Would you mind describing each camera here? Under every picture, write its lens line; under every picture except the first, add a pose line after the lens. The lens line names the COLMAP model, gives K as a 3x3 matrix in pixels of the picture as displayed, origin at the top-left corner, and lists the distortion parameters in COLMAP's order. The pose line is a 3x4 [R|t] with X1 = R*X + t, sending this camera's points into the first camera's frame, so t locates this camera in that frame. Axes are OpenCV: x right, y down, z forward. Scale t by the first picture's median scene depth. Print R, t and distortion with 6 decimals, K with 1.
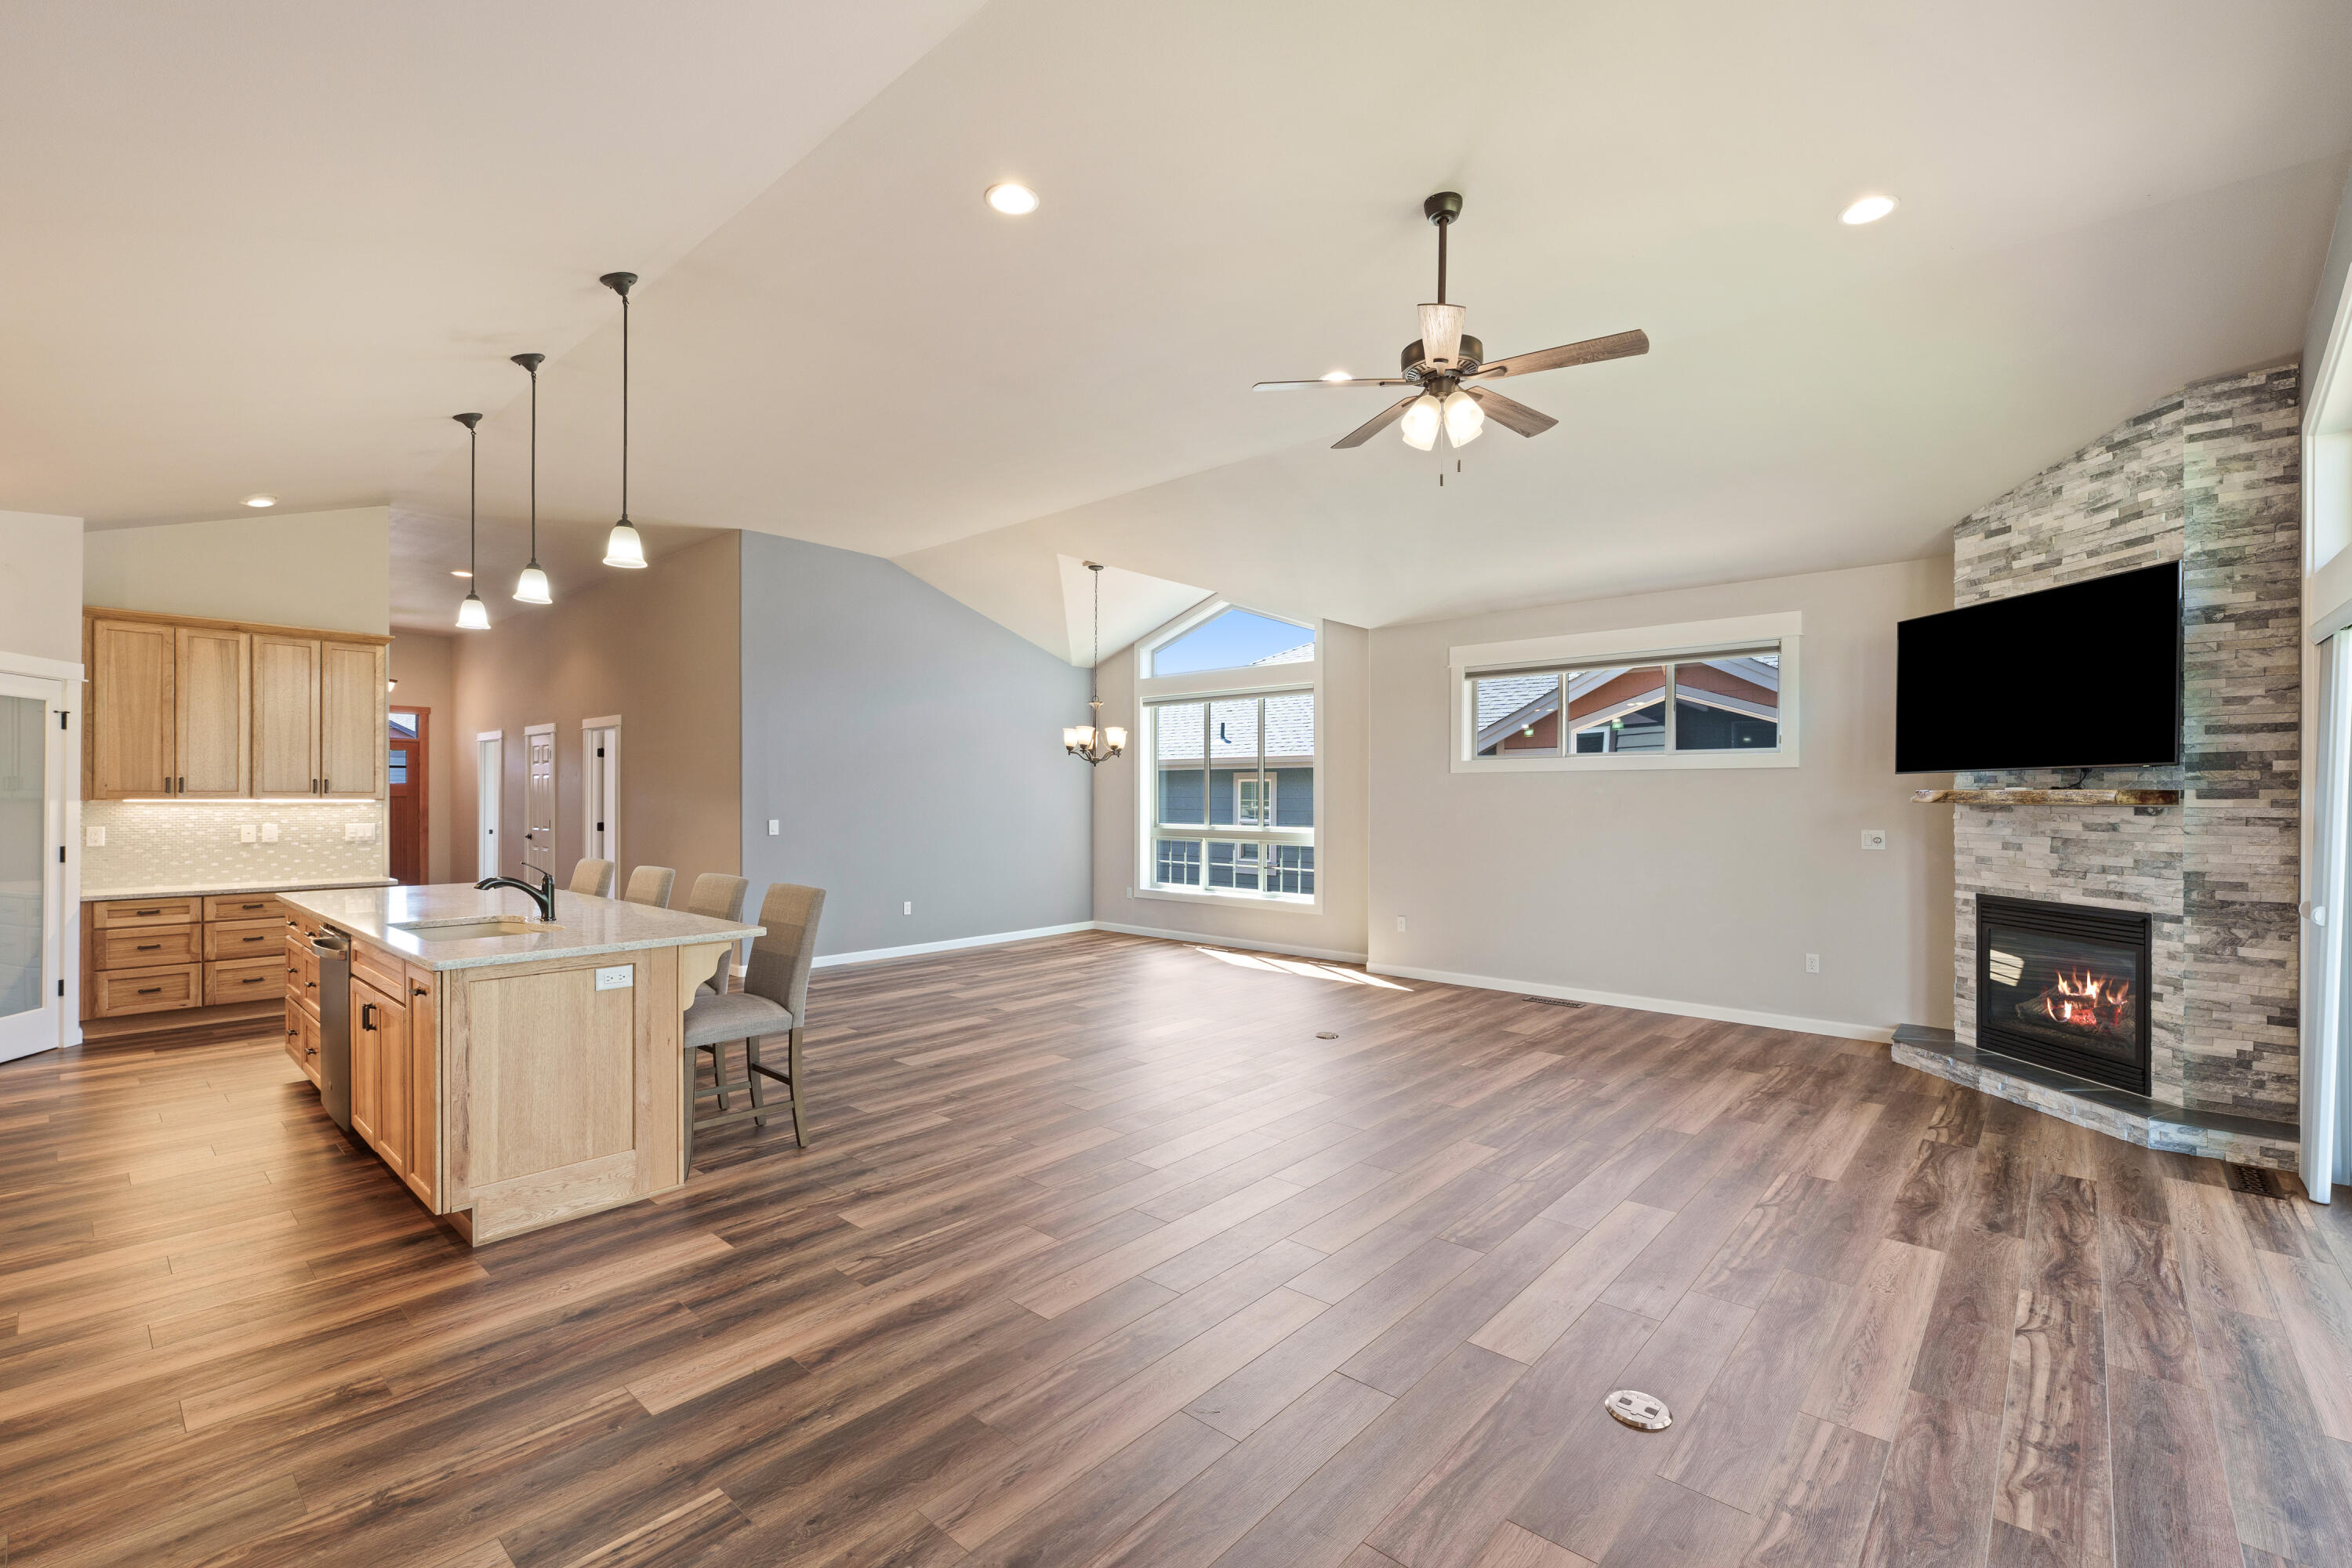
lens RADIAL K [[1010.6, 0, 1174.7], [0, 1010.6, 795.7], [0, 0, 1]] dist [0.000071, -0.000130]
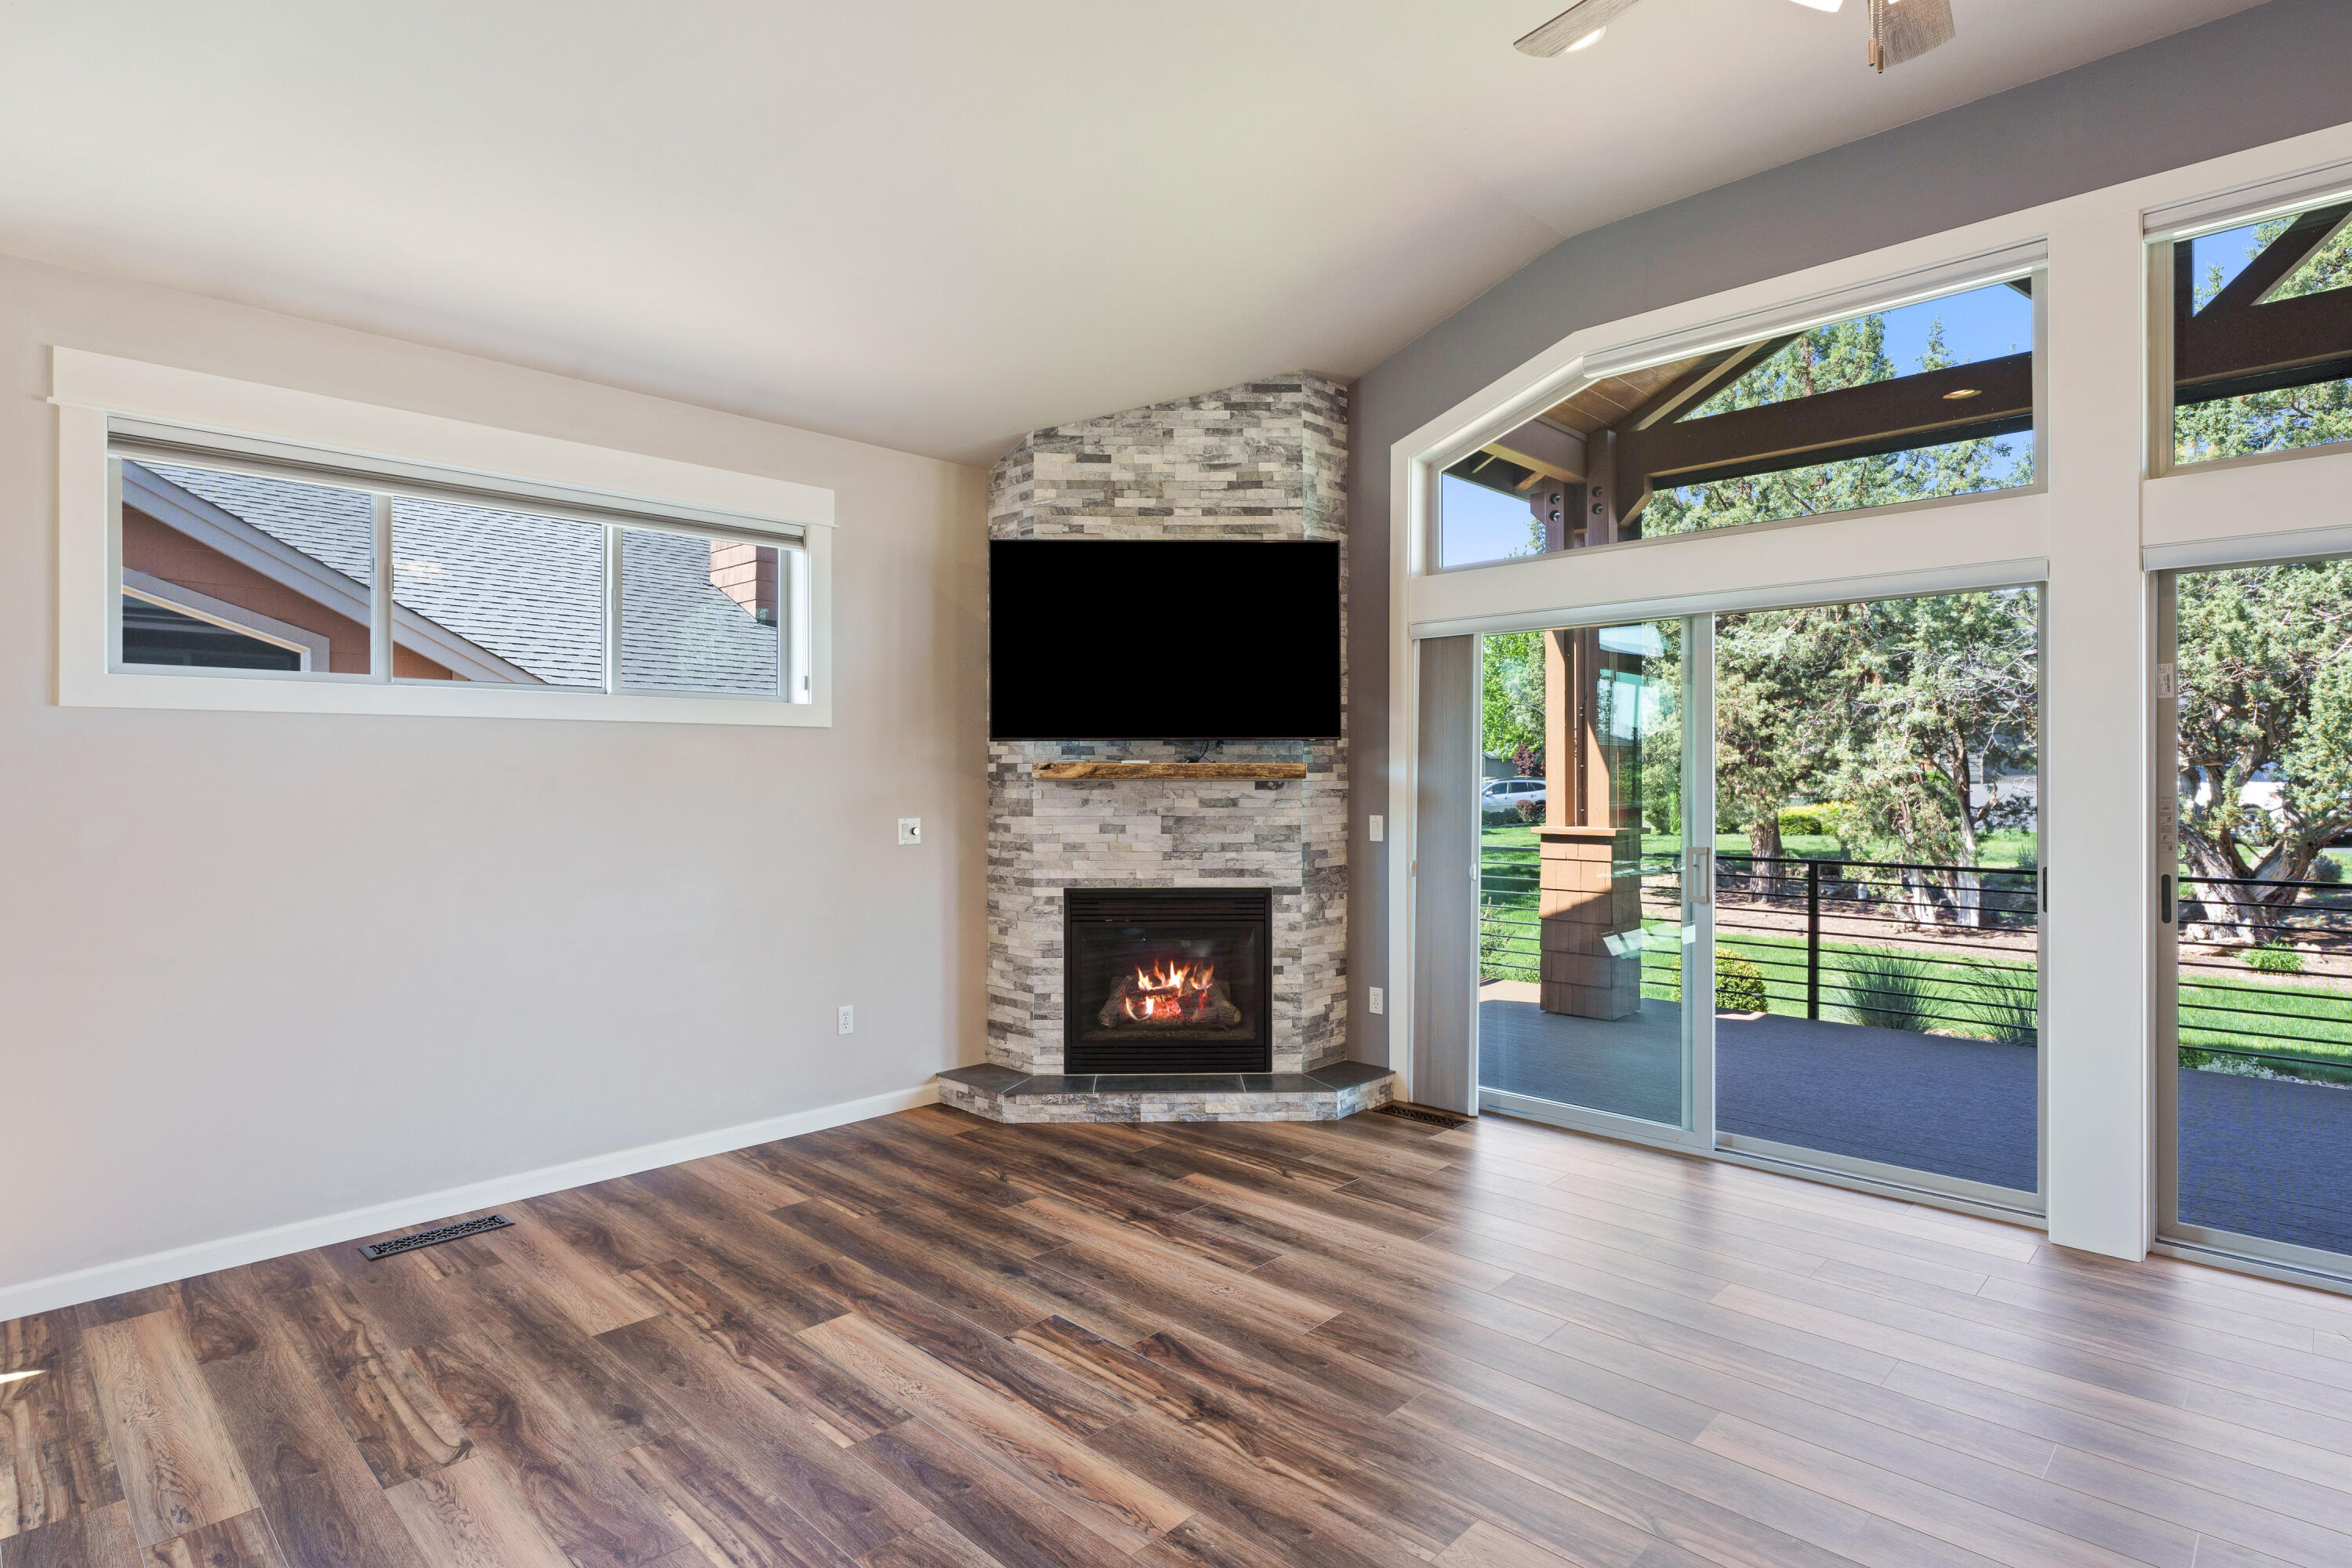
lens RADIAL K [[1208.2, 0, 1180.3], [0, 1208.2, 773.2], [0, 0, 1]] dist [0.001352, -0.000311]
pose [[0.034446, -0.002566, 0.999403, -0.208753], [0.001059, 0.999996, 0.002531, 0.000320], [-0.999406, 0.000971, 0.034449, 0.958544]]
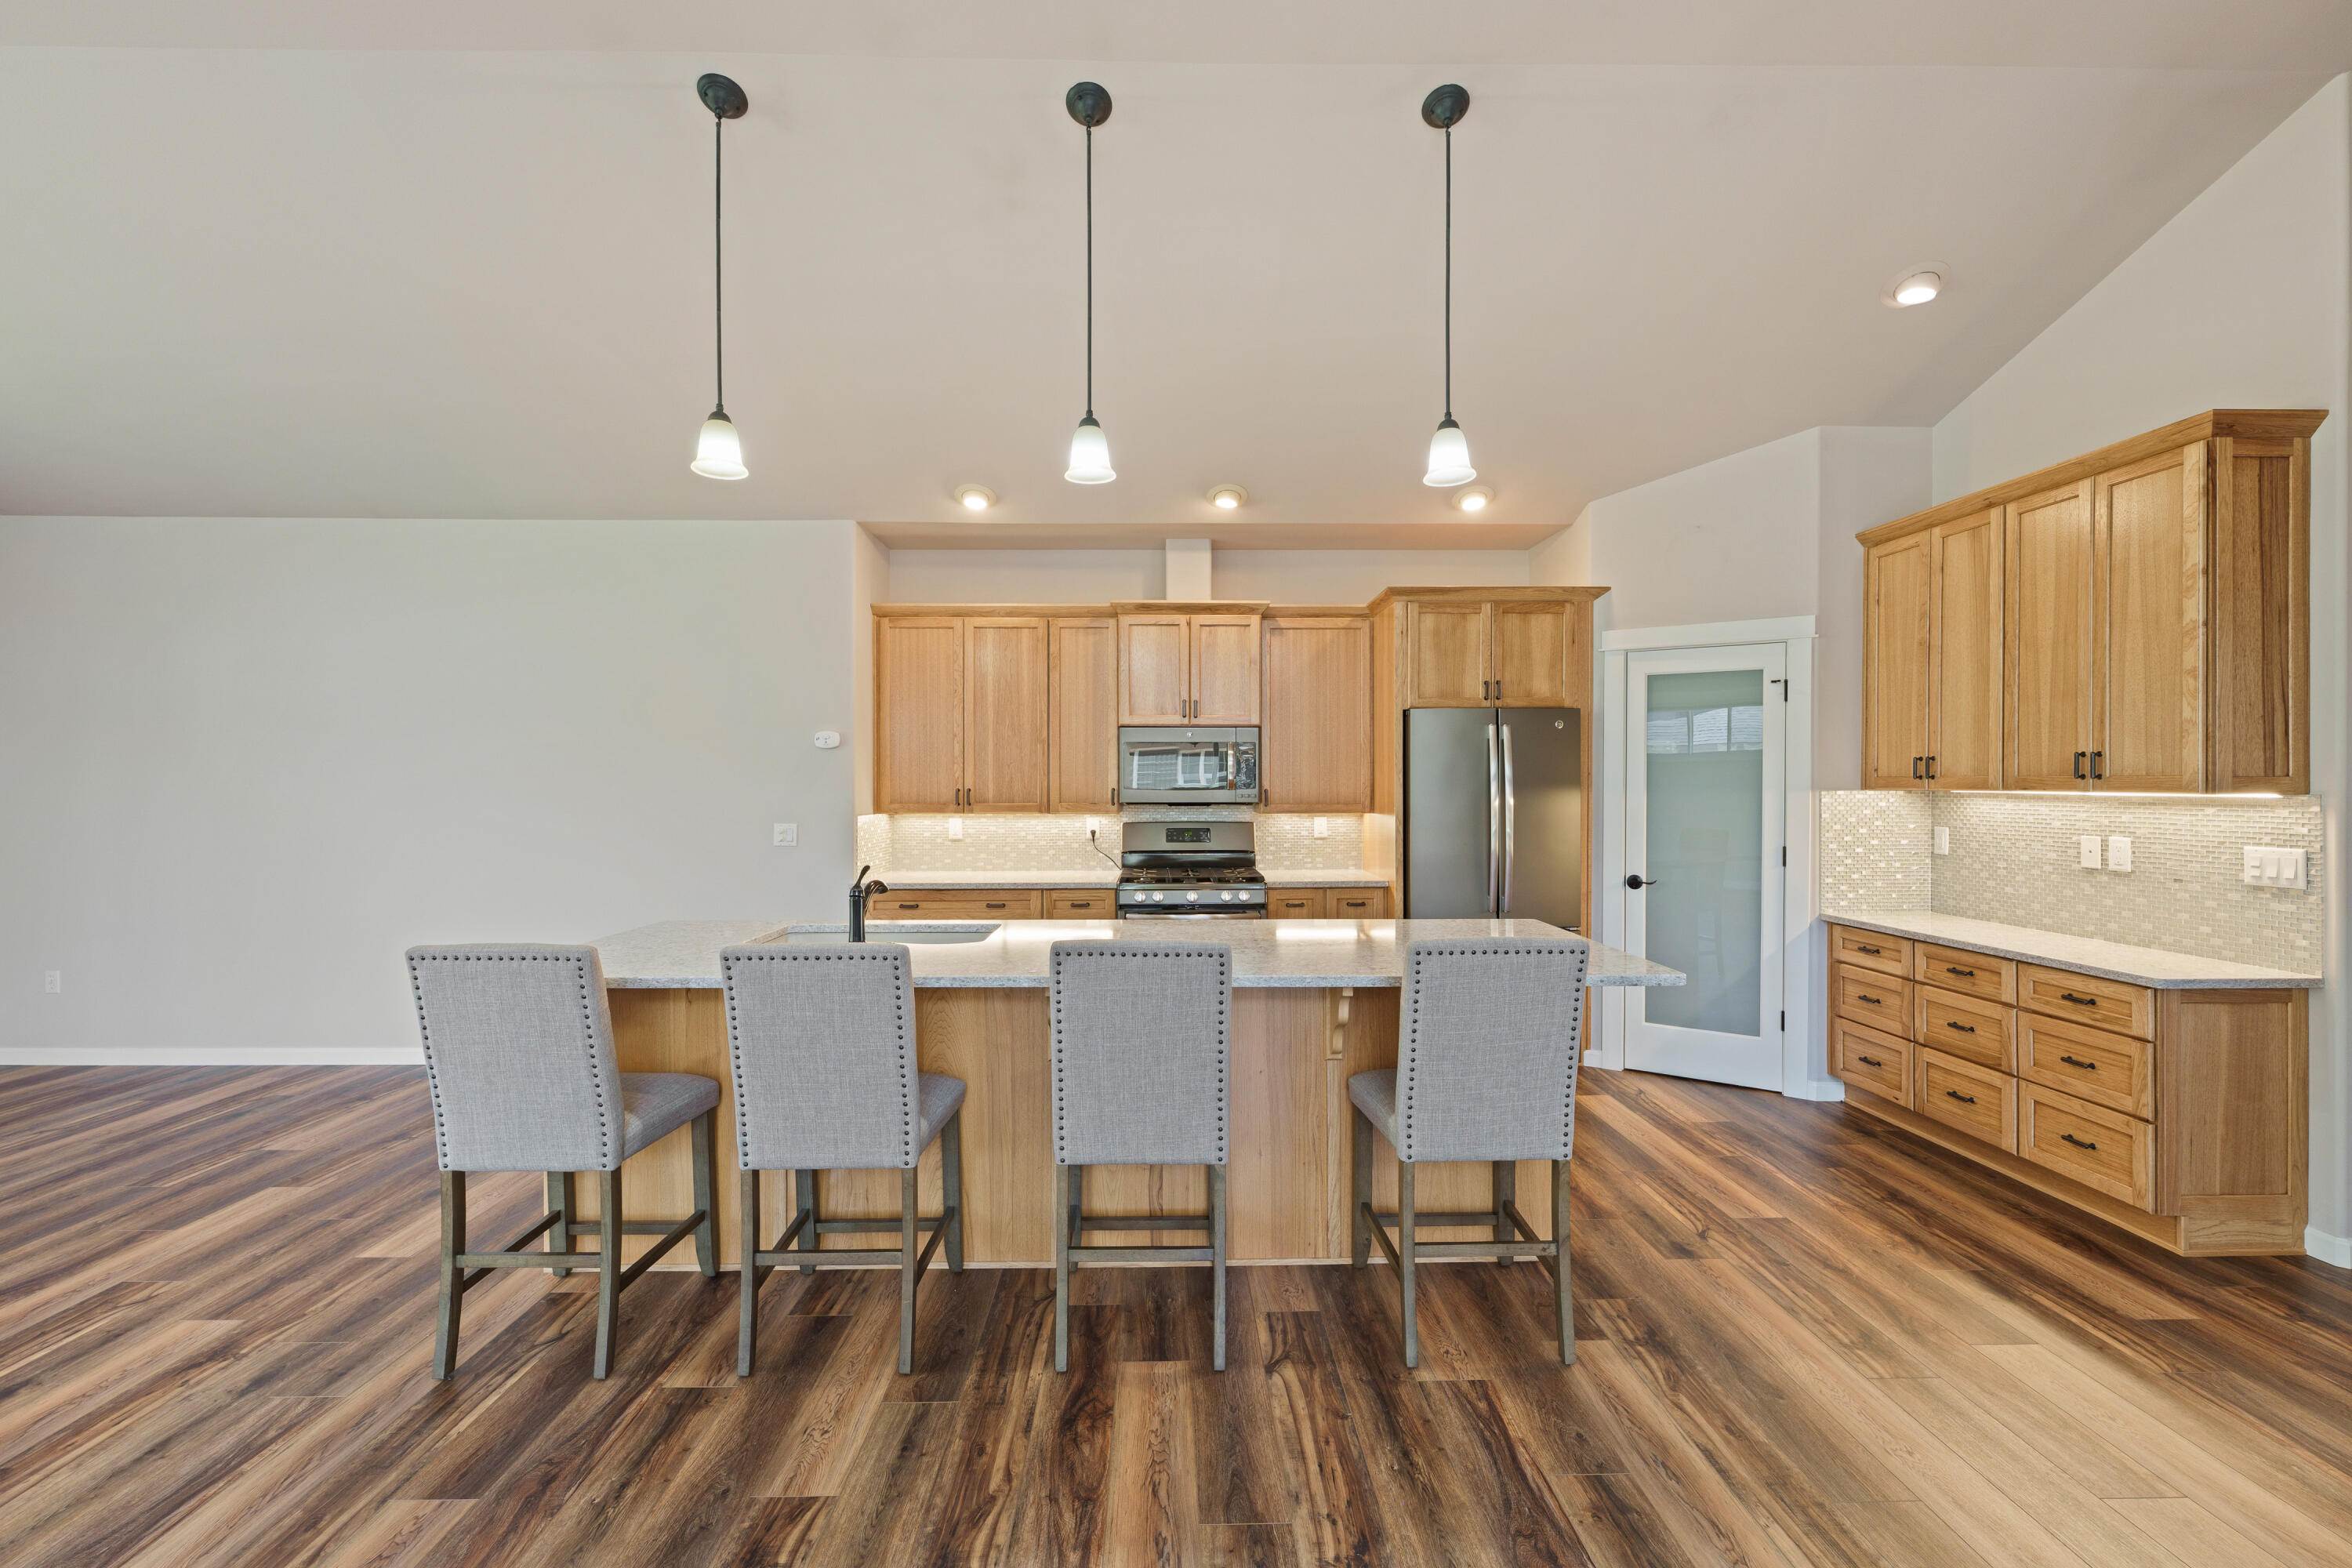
lens RADIAL K [[974.2, 0, 1176.0], [0, 974.2, 784.0], [0, 0, 1]] dist [0.001351, 0.000031]
pose [[-0.732763, -0.000581, -0.680483, -0.252918], [-0.000975, 1.000000, 0.000196, 0.000498], [0.680483, 0.000807, -0.732763, 1.477646]]
